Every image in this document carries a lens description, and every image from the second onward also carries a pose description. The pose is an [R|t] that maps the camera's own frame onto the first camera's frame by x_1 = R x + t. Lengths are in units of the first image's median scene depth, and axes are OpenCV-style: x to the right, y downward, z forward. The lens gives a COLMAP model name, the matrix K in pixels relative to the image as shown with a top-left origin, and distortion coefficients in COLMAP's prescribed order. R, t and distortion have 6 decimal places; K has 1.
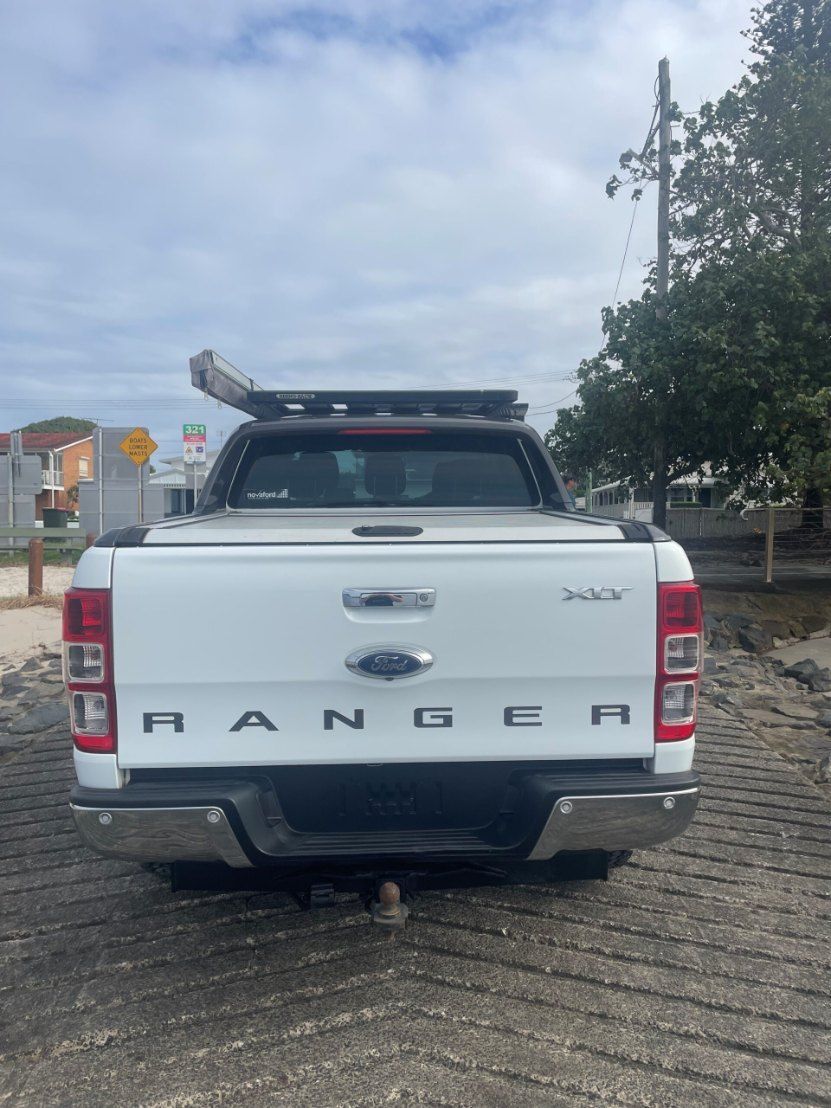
lens RADIAL K [[848.4, 0, 412.2], [0, 848.4, 557.2], [0, 0, 1]] dist [0.084795, -0.096179]
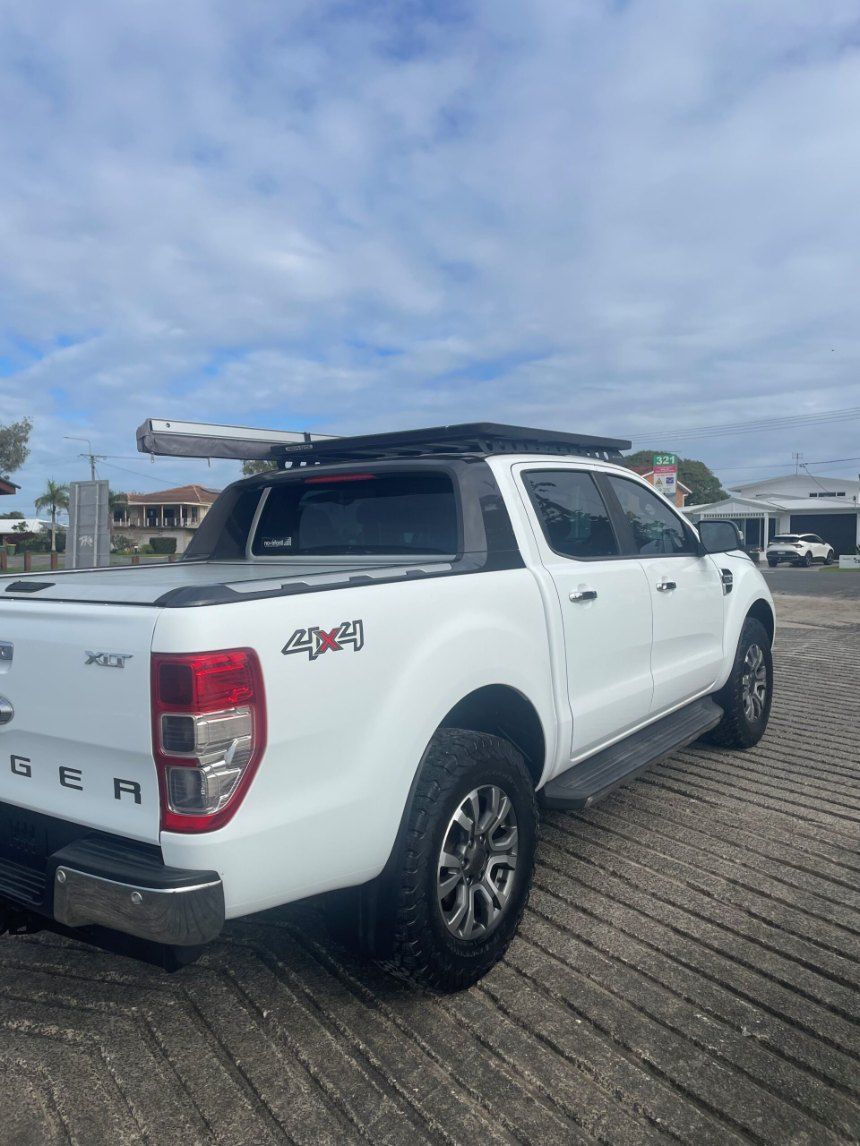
lens RADIAL K [[874.9, 0, 430.3], [0, 874.9, 572.5], [0, 0, 1]] dist [0.071696, -0.093053]
pose [[0.782214, 0.017398, -0.622767, 0.687595], [-0.028235, 0.999573, -0.007539, -0.035603], [0.622370, 0.023481, 0.782371, 0.281181]]
